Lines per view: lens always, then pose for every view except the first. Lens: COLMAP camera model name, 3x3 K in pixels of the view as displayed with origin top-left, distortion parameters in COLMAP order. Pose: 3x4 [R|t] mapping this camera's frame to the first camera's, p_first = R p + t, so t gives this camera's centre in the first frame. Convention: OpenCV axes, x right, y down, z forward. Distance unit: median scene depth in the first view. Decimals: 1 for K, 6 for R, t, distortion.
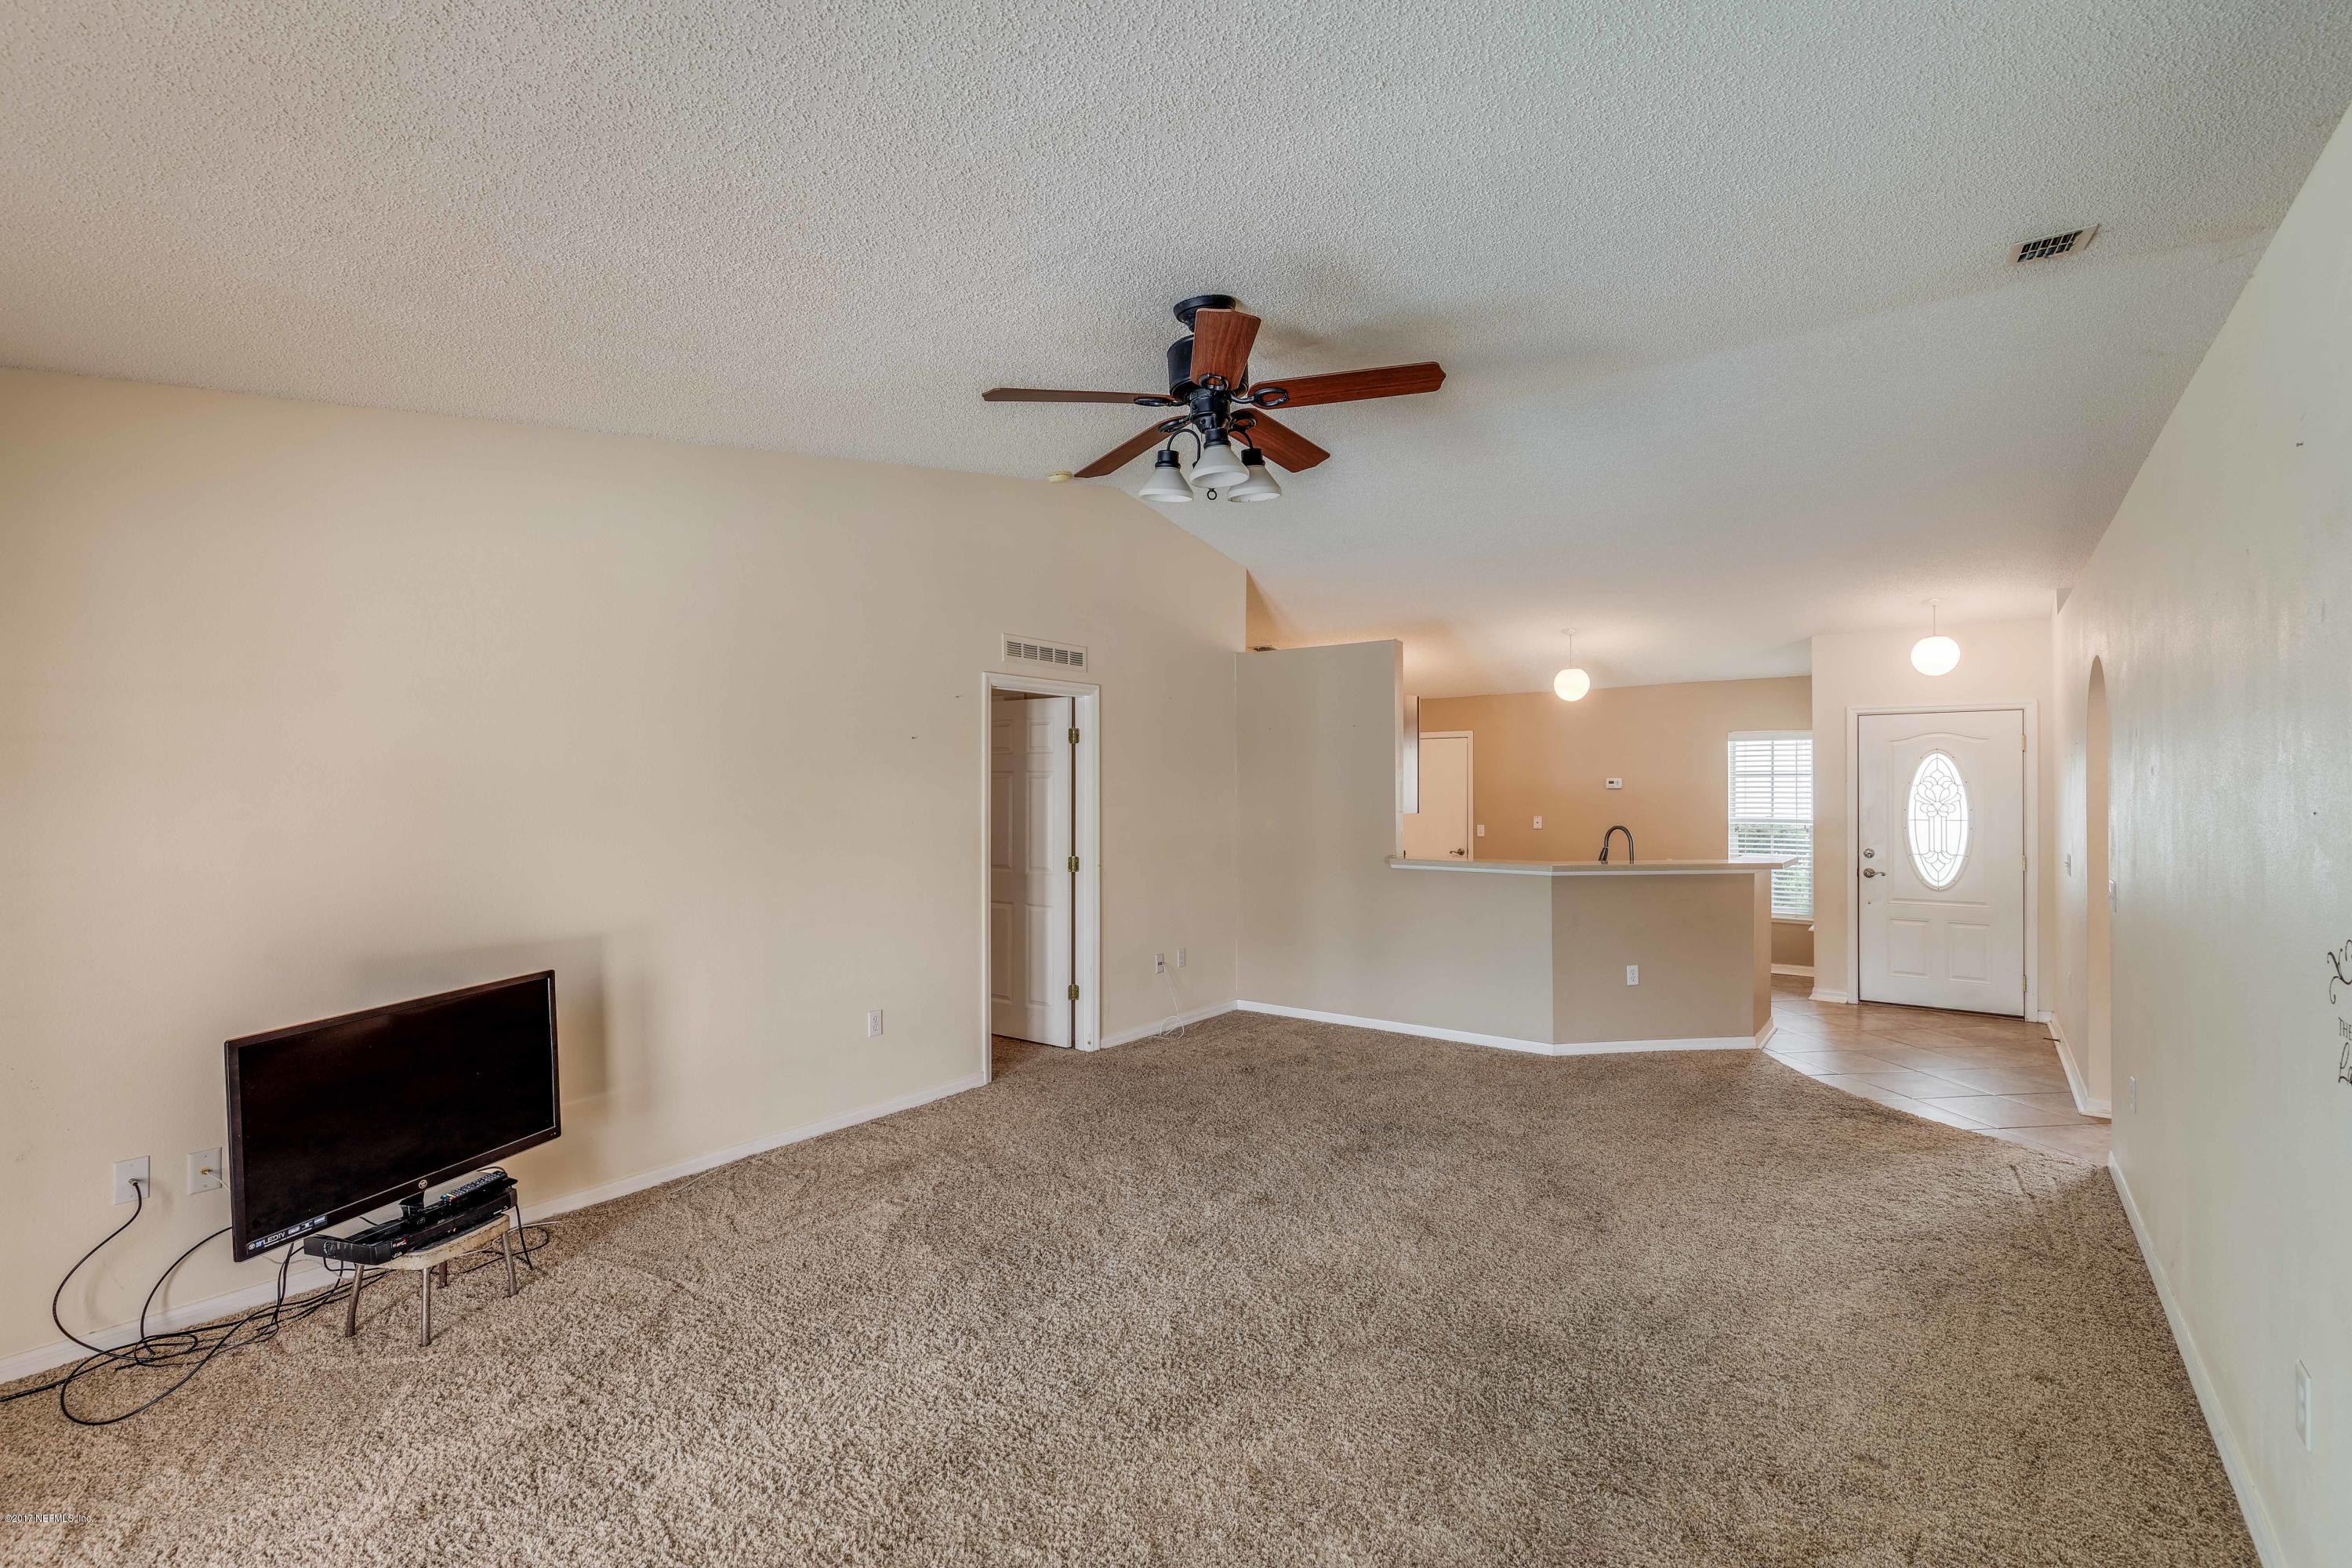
lens RADIAL K [[1060.7, 0, 1169.1], [0, 1060.7, 789.0], [0, 0, 1]] dist [0.003119, -0.000958]
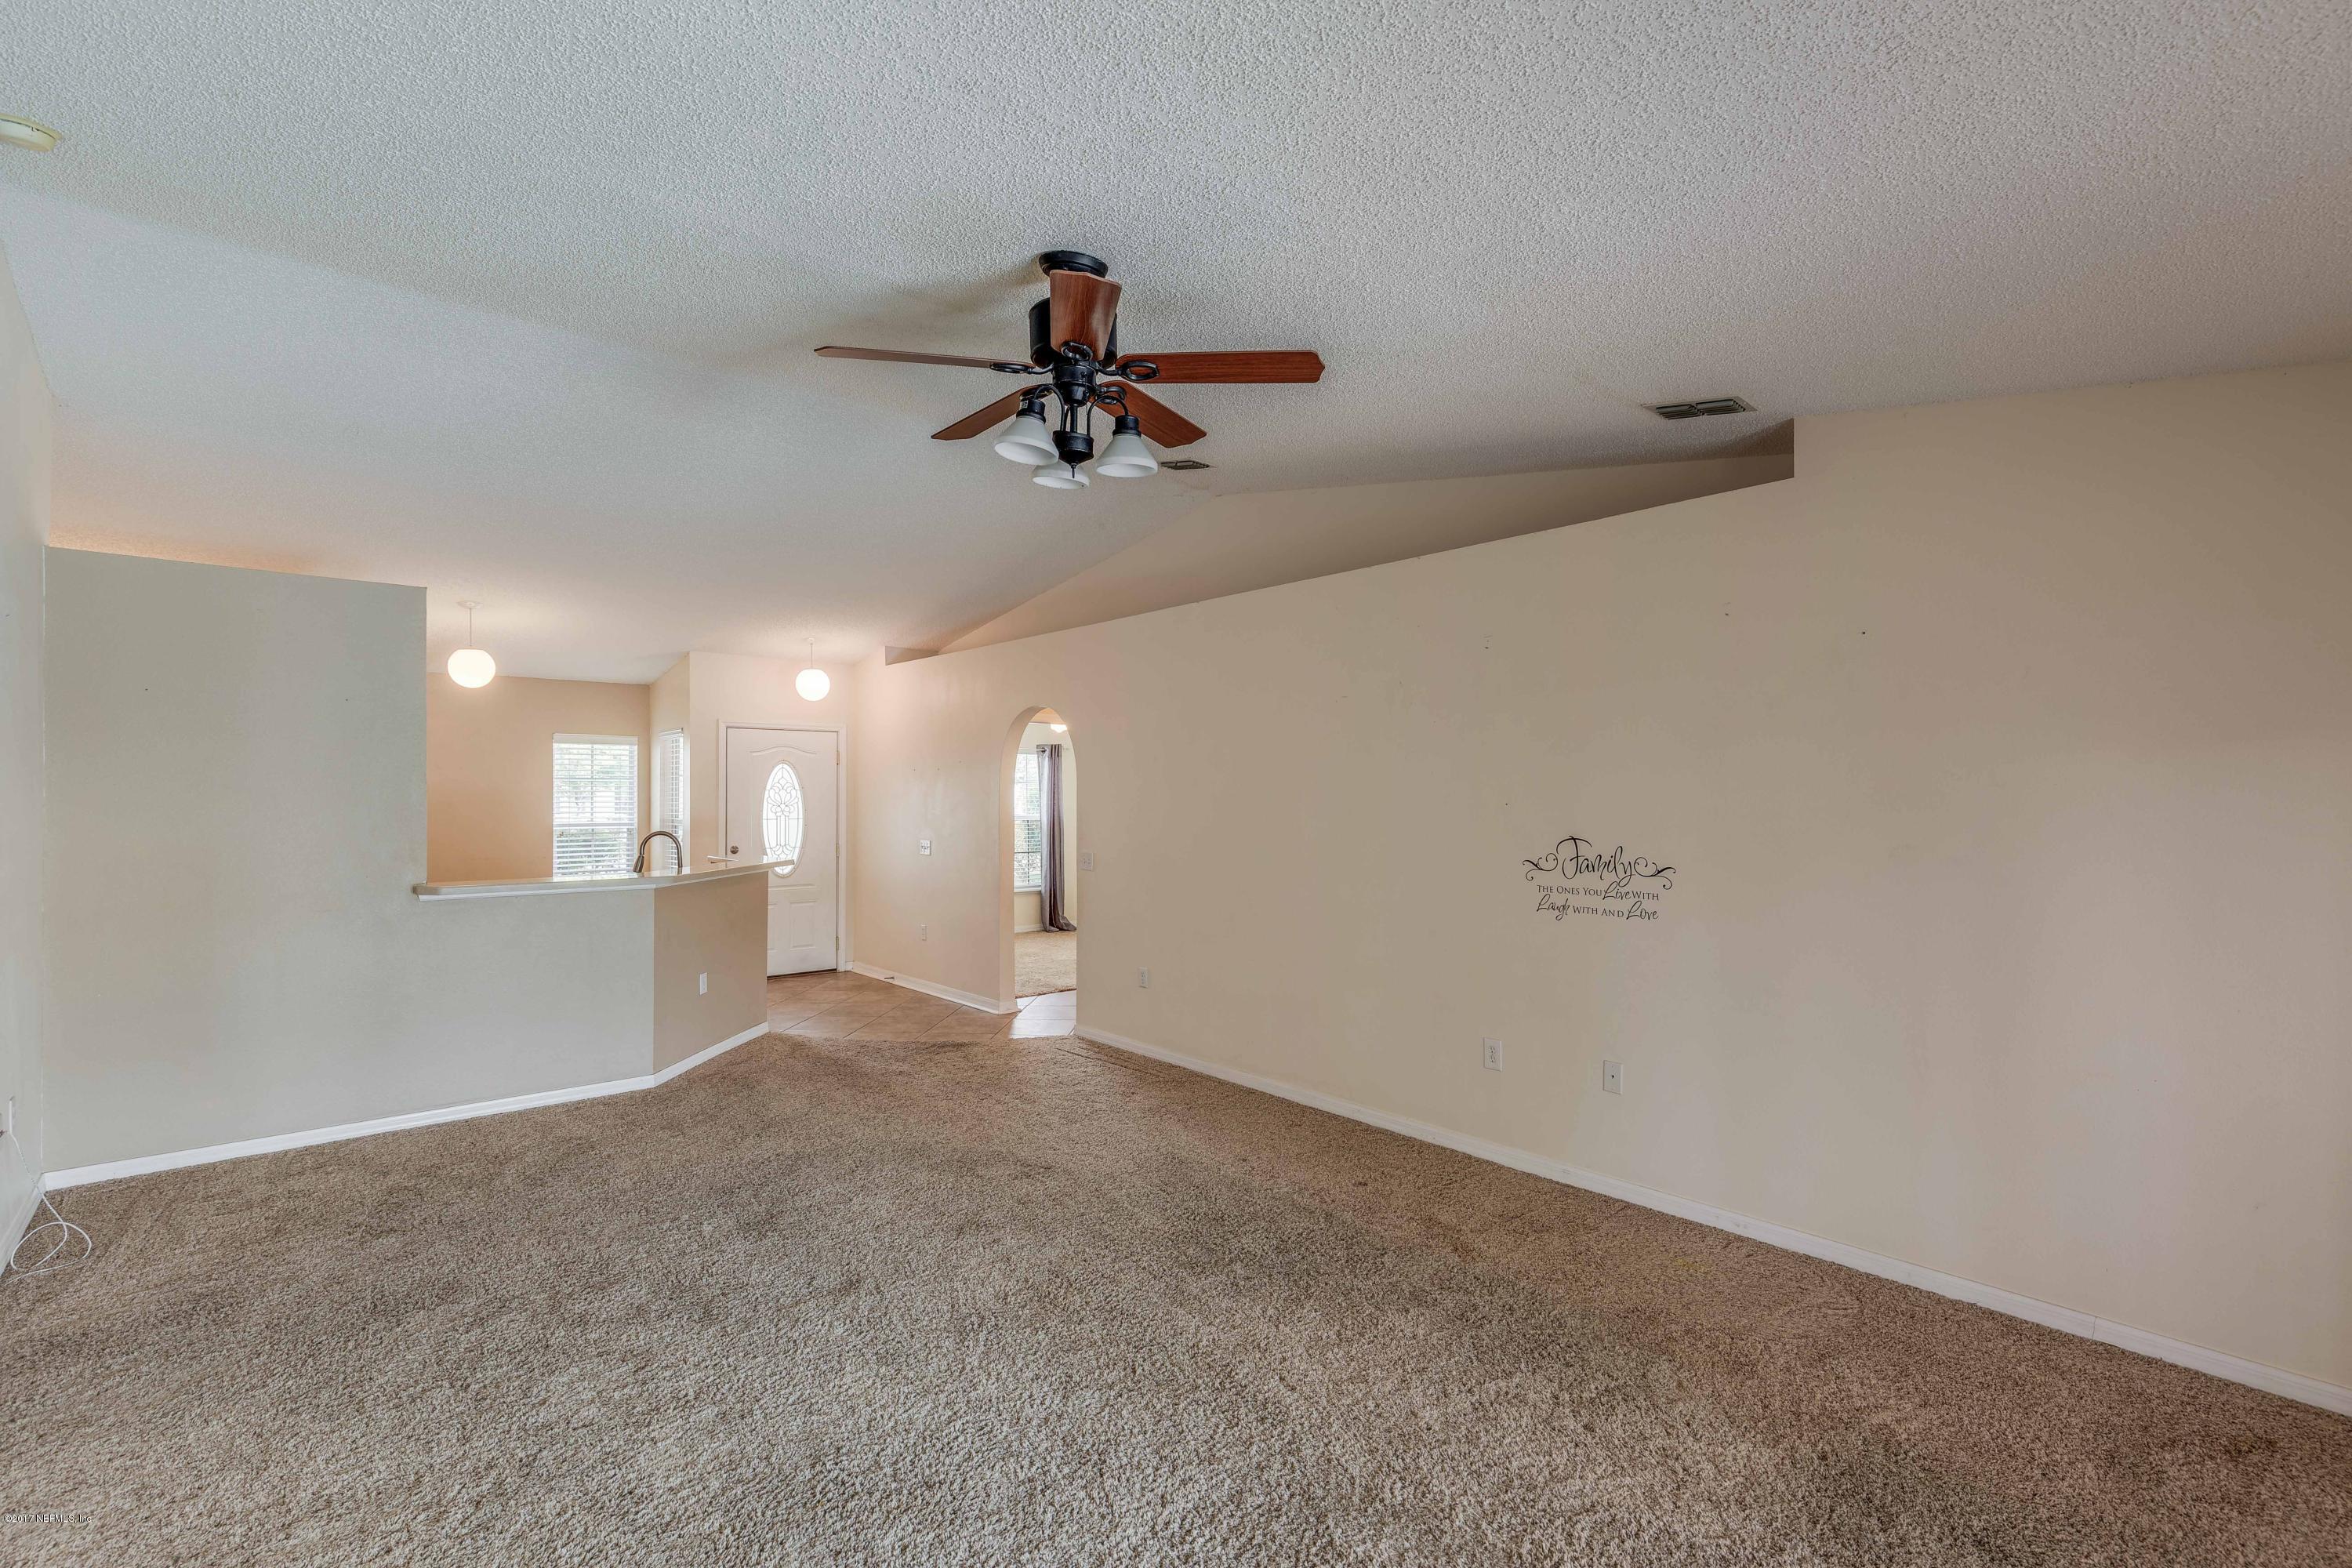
lens RADIAL K [[1060.7, 0, 1180.9], [0, 1060.7, 790.4], [0, 0, 1]] dist [0.003119, -0.000958]
pose [[0.214570, 0.001942, 0.976707, -0.352045], [0.001512, 0.999996, -0.002320, 0.000371], [-0.976707, 0.001975, 0.214566, 0.299409]]
